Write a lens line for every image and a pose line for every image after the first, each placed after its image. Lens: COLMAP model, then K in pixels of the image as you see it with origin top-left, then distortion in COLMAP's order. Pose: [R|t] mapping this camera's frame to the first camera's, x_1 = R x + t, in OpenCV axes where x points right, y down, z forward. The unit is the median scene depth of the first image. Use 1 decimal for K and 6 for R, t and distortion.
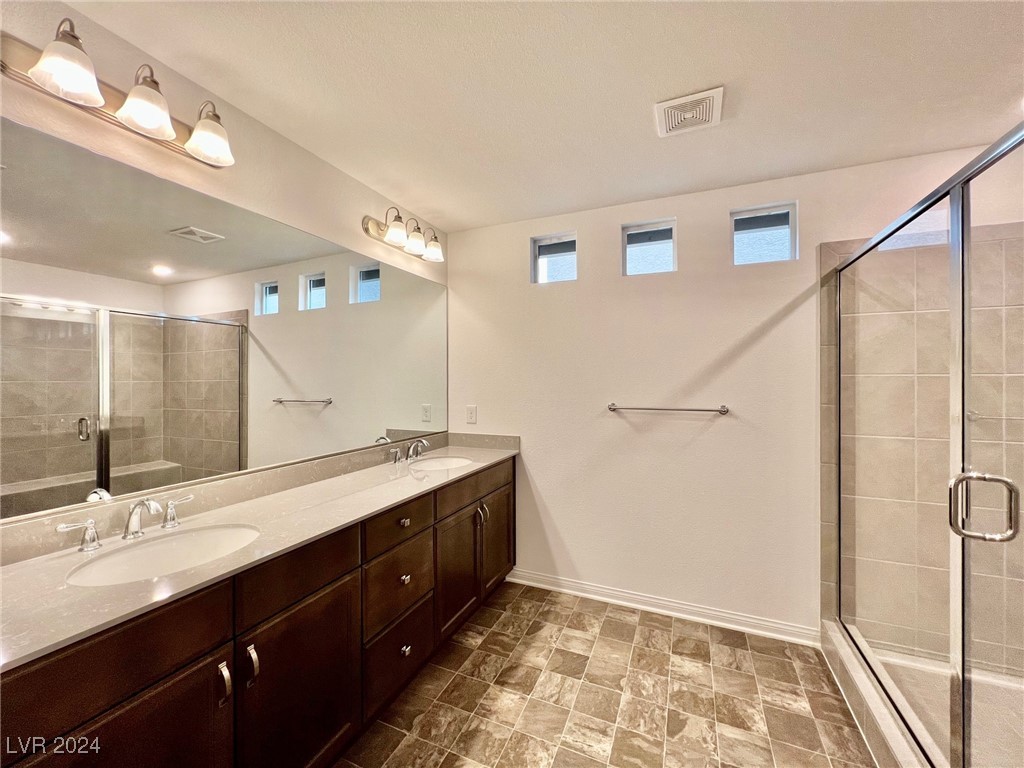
lens RADIAL K [[411.8, 0, 507.9], [0, 411.8, 380.2], [0, 0, 1]] dist [-0.003581, 0.001091]
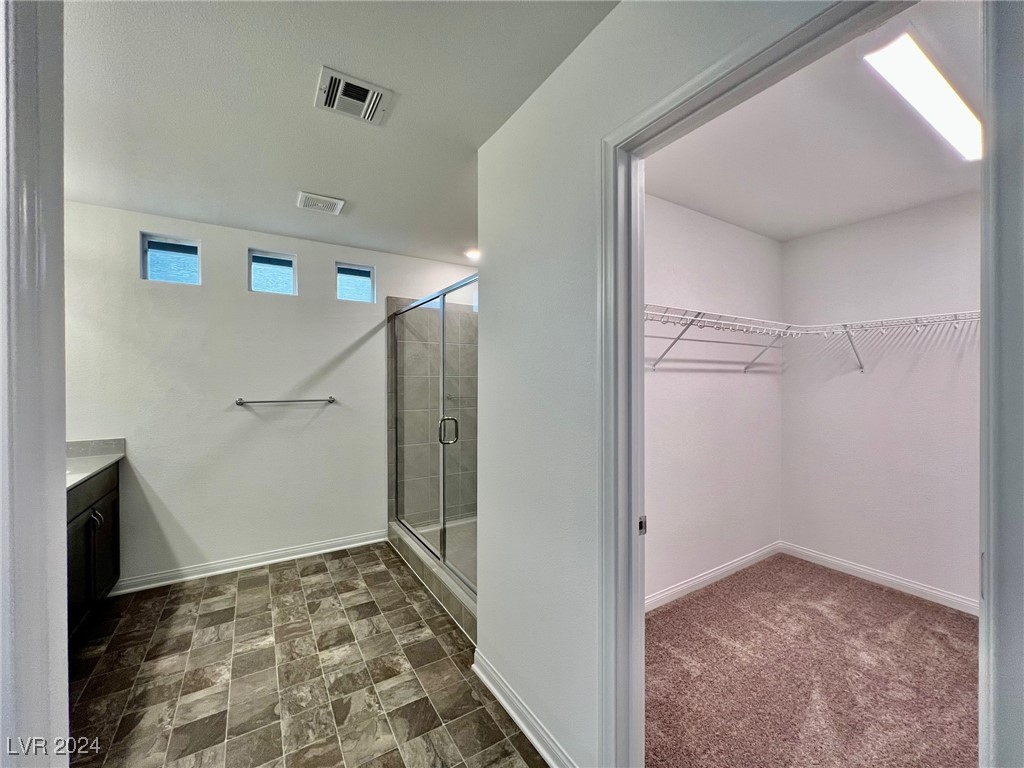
lens RADIAL K [[411.8, 0, 510.4], [0, 411.8, 380.8], [0, 0, 1]] dist [-0.003581, 0.001091]
pose [[0.560999, -0.004212, 0.827806, -0.338192], [0.000186, 0.999988, 0.004962, -0.000266], [-0.827816, -0.002629, 0.560993, -0.344943]]
